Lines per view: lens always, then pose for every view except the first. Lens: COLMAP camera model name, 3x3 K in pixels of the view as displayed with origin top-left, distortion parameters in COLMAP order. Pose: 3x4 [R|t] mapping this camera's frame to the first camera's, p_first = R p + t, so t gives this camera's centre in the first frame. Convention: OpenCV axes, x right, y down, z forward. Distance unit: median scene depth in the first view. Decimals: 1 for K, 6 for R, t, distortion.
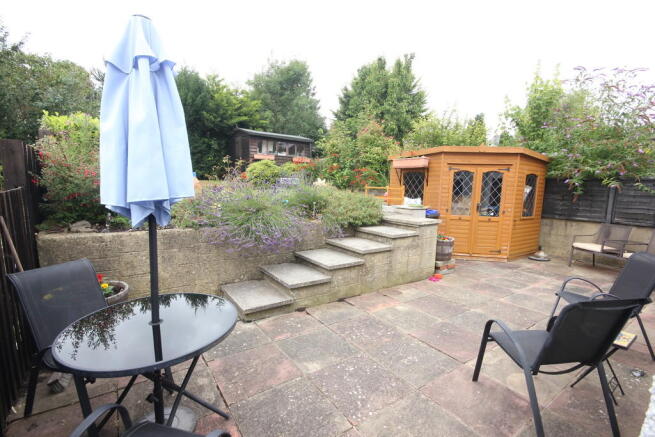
lens RADIAL K [[303.2, 0, 327.3], [0, 303.2, 218.3], [0, 0, 1]] dist [0.003507, 0.001400]
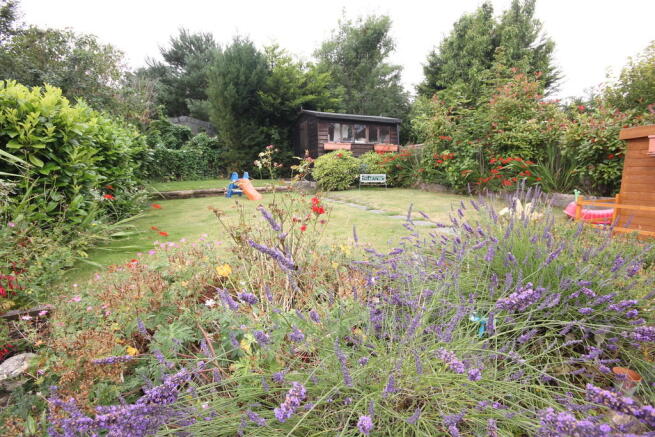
lens RADIAL K [[303.2, 0, 327.4], [0, 303.2, 218.9], [0, 0, 1]] dist [0.003507, 0.001400]
pose [[0.977039, -0.001181, -0.213059, -0.068060], [0.010111, 0.999115, 0.040824, -0.051239], [0.212823, -0.042041, 0.976186, 0.243468]]
